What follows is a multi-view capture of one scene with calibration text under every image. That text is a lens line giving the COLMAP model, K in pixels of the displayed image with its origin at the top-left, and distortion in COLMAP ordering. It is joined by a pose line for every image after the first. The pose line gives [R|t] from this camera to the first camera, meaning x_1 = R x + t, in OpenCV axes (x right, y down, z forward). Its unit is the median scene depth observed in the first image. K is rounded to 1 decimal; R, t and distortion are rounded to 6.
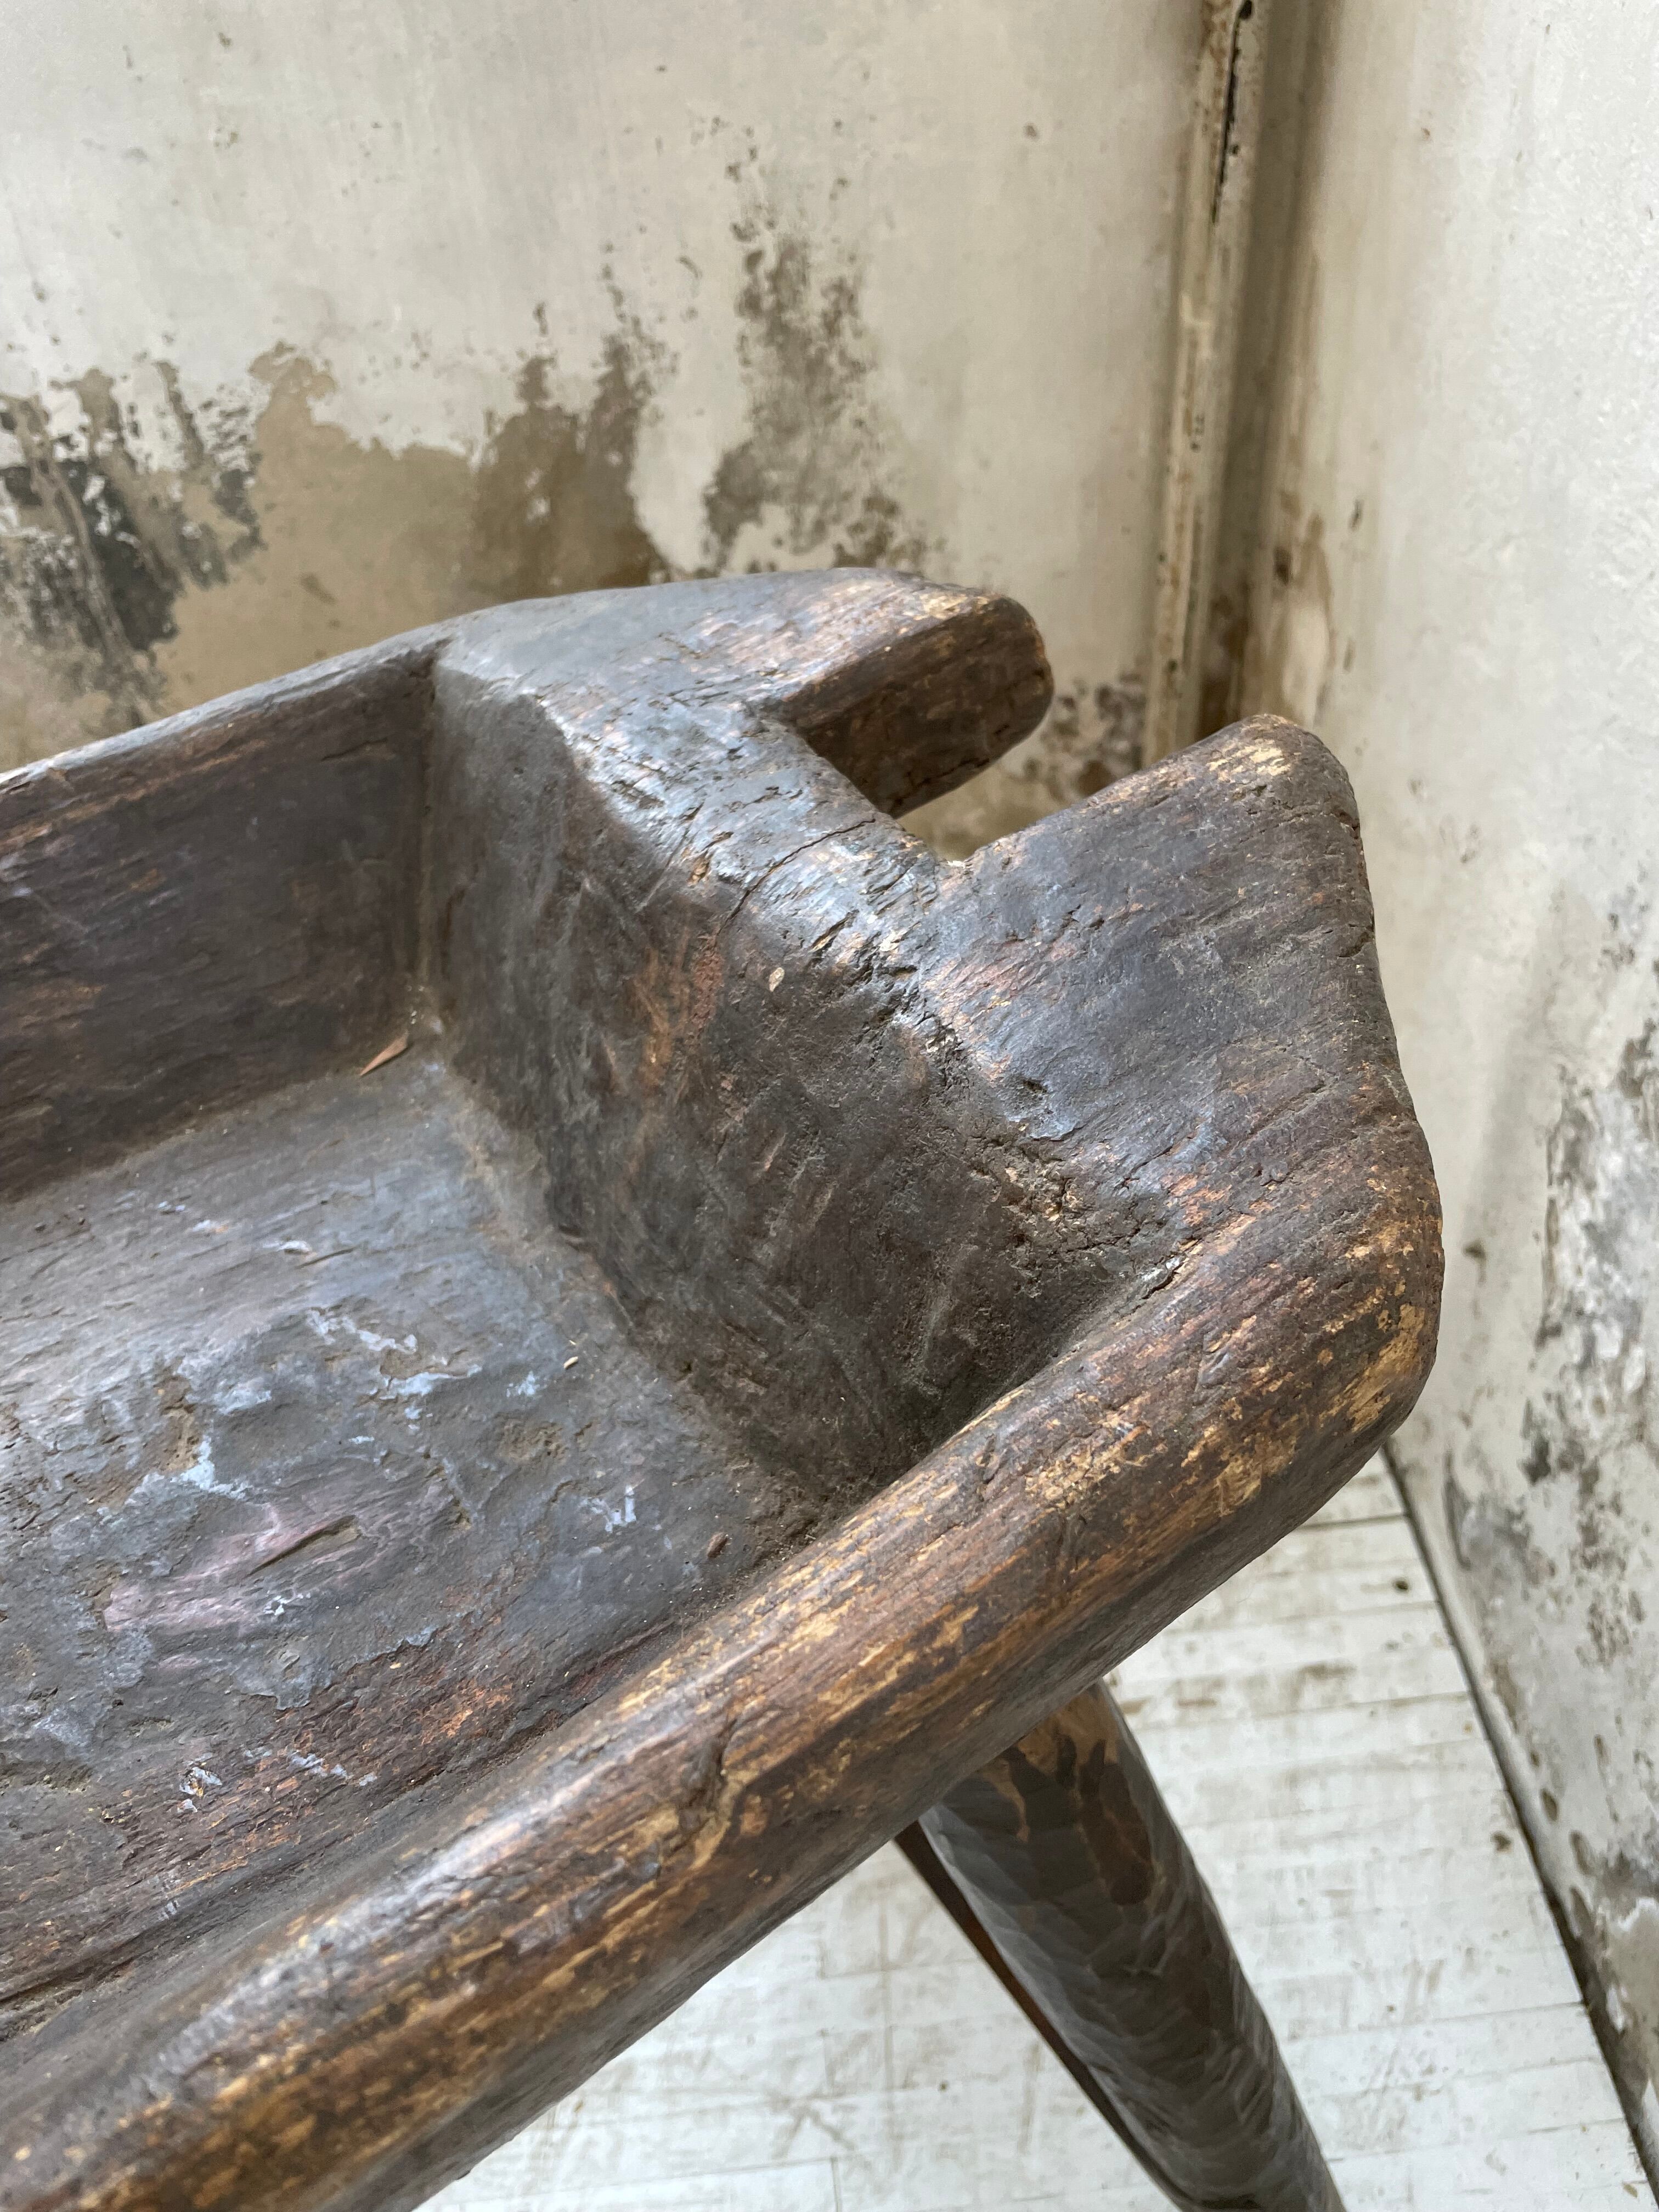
lens RADIAL K [[1676.4, 0, 819.1], [0, 1676.4, 1096.0], [0, 0, 1]] dist [0.084512, -0.118770]
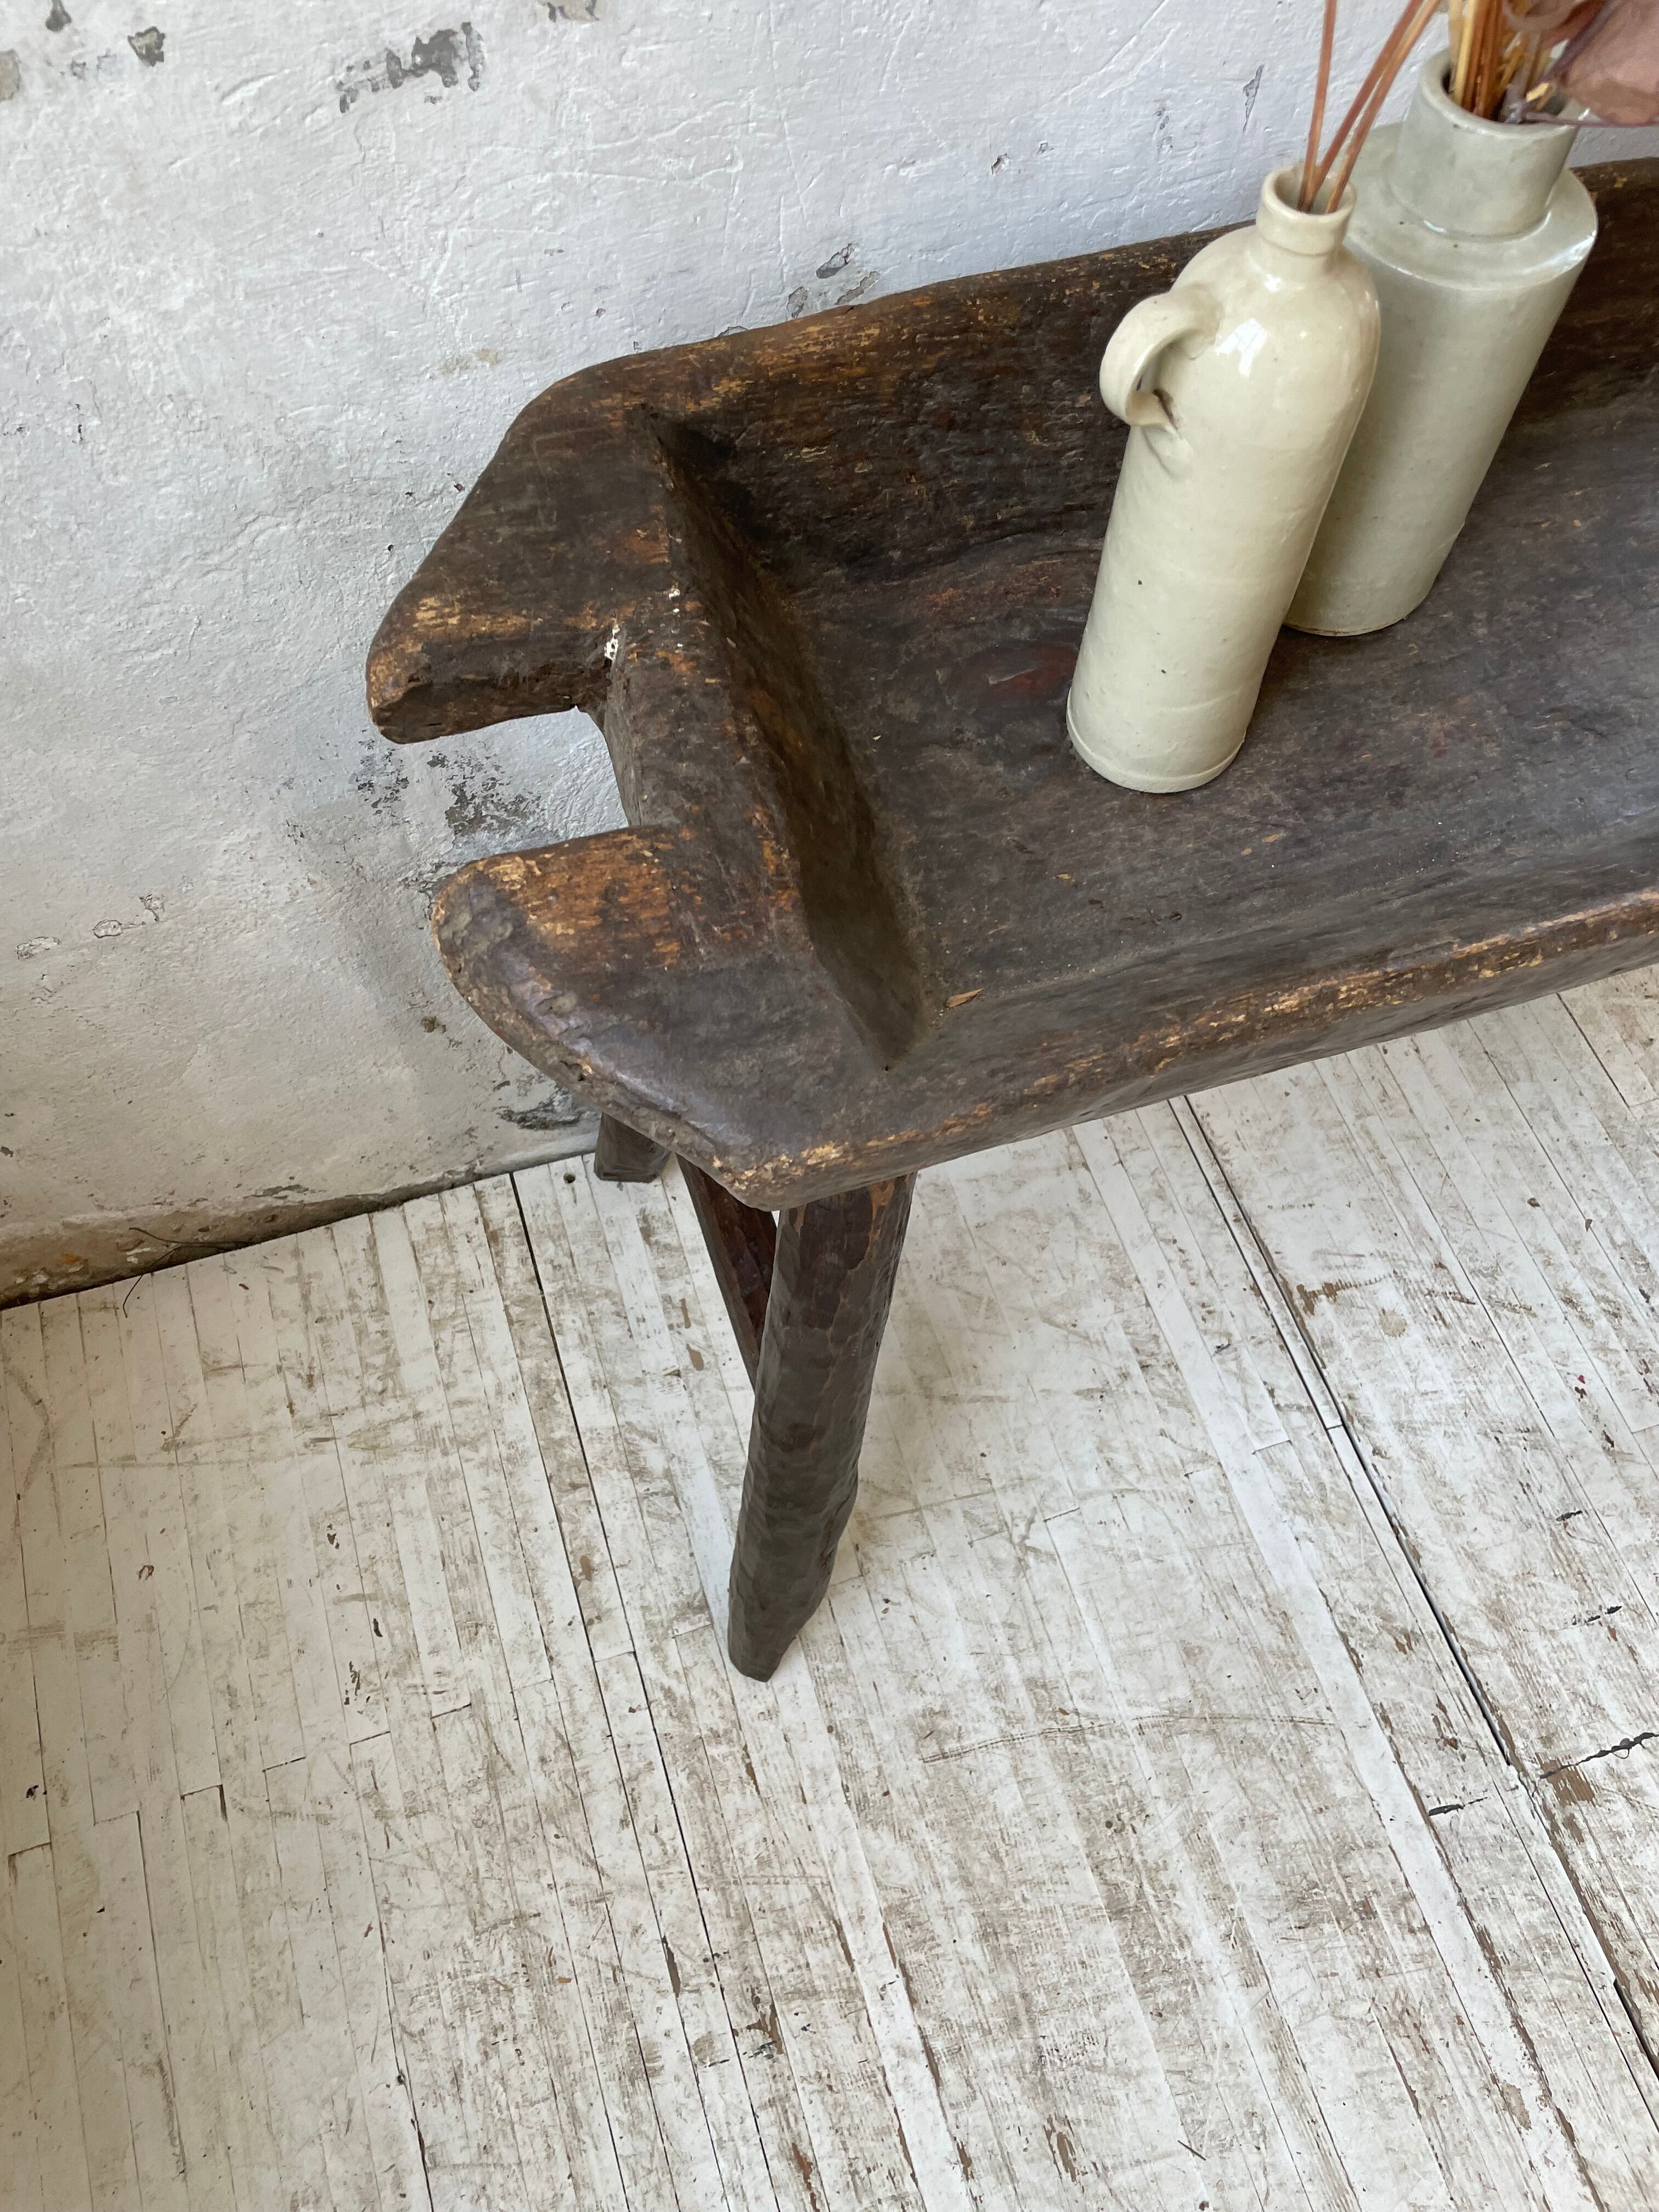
lens RADIAL K [[1676.4, 0, 815.9], [0, 1676.4, 1119.6], [0, 0, 1]] dist [0.084512, -0.118770]
pose [[-0.221613, -0.825701, 0.518754, -0.333296], [0.687325, 0.245097, 0.683748, -0.473995], [-0.691717, 0.508080, 0.513208, 0.163790]]
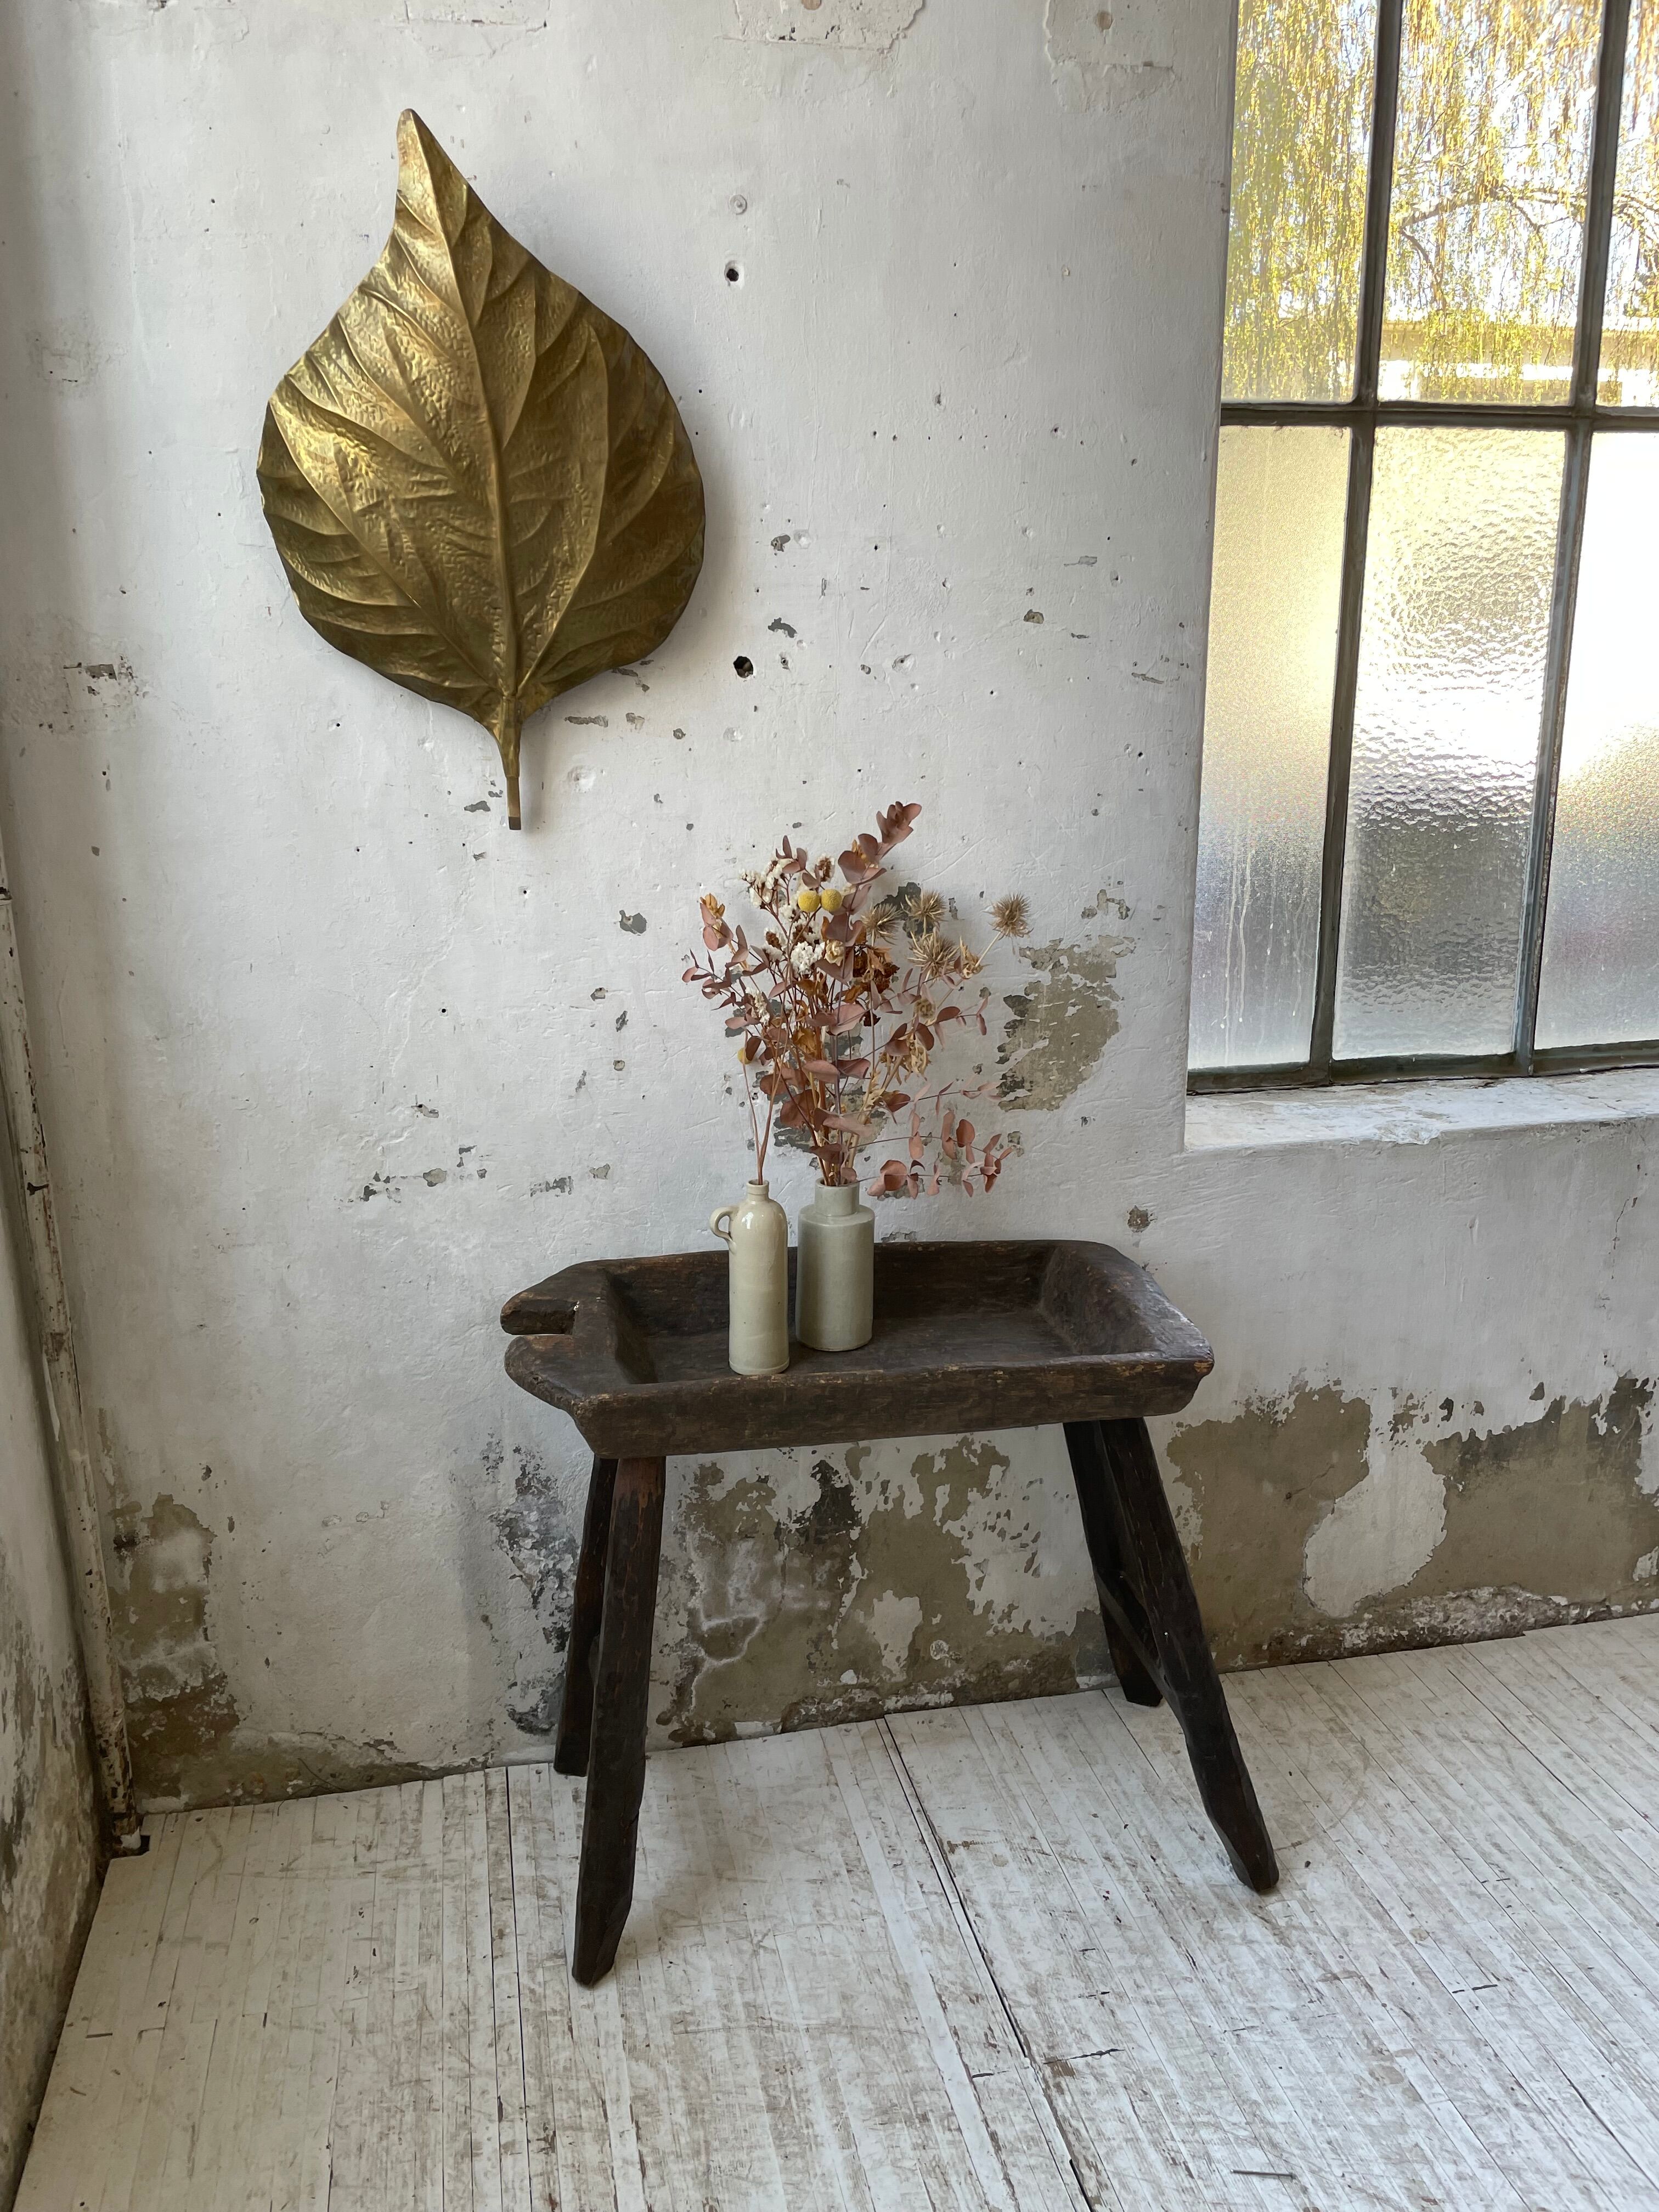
lens RADIAL K [[1676.4, 0, 815.1], [0, 1676.4, 1112.4], [0, 0, 1]] dist [0.084512, -0.118770]
pose [[-0.122605, -0.176138, 0.976700, -1.747209], [0.703799, 0.678434, 0.210697, -0.526976], [-0.699739, 0.713234, 0.040786, 0.000799]]
